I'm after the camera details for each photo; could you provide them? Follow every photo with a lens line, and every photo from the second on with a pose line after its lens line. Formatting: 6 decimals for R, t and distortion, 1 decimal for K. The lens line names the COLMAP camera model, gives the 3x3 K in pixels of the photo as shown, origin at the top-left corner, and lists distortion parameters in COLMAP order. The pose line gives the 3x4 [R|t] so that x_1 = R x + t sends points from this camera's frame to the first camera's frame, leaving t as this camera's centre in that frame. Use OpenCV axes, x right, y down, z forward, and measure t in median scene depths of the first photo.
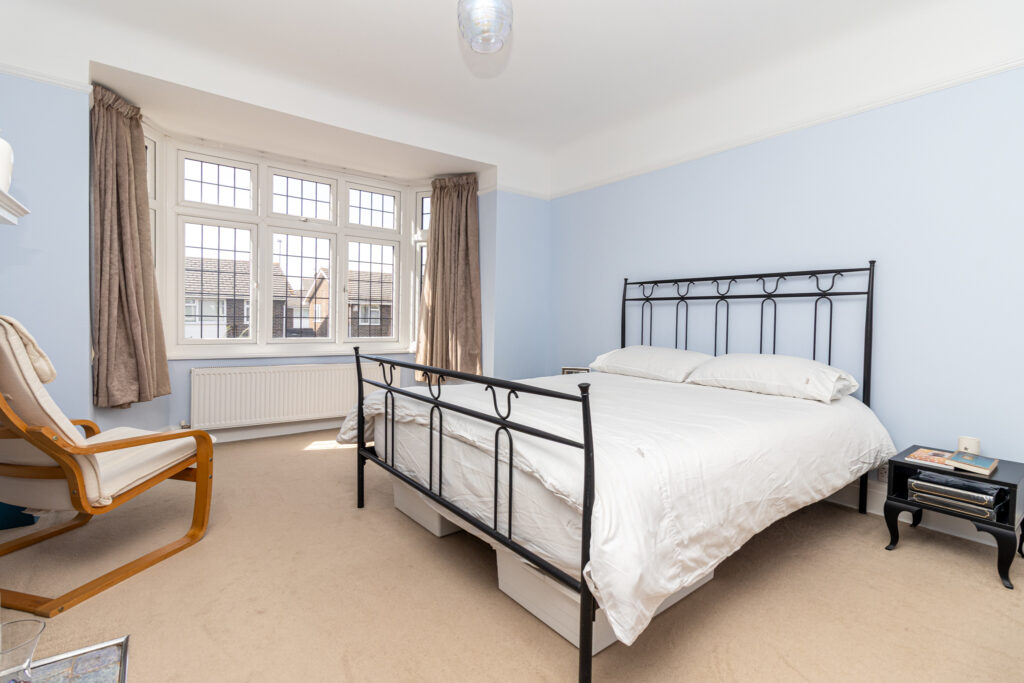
lens RADIAL K [[478.5, 0, 512.9], [0, 478.5, 331.2], [0, 0, 1]] dist [0.001477, 0.000472]
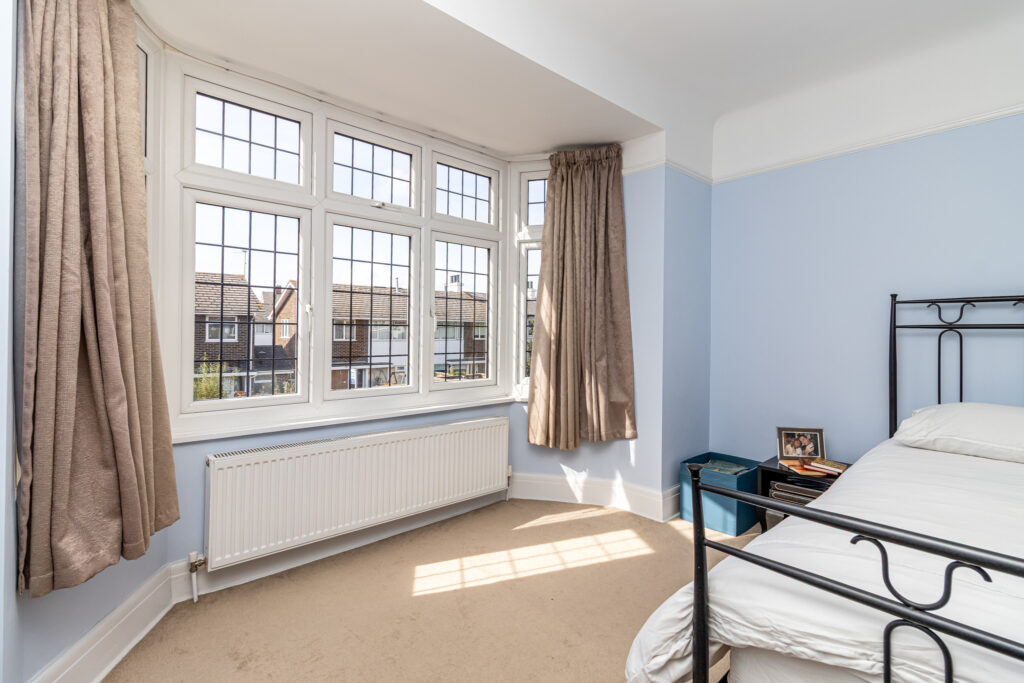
lens RADIAL K [[470.4, 0, 510.4], [0, 470.4, 329.9], [0, 0, 1]] dist [0.002210, -0.000475]
pose [[0.996989, -0.009666, 0.076937, -0.322276], [0.011636, 0.999615, -0.025191, -0.048585], [-0.076664, 0.026010, 0.996718, 0.373917]]
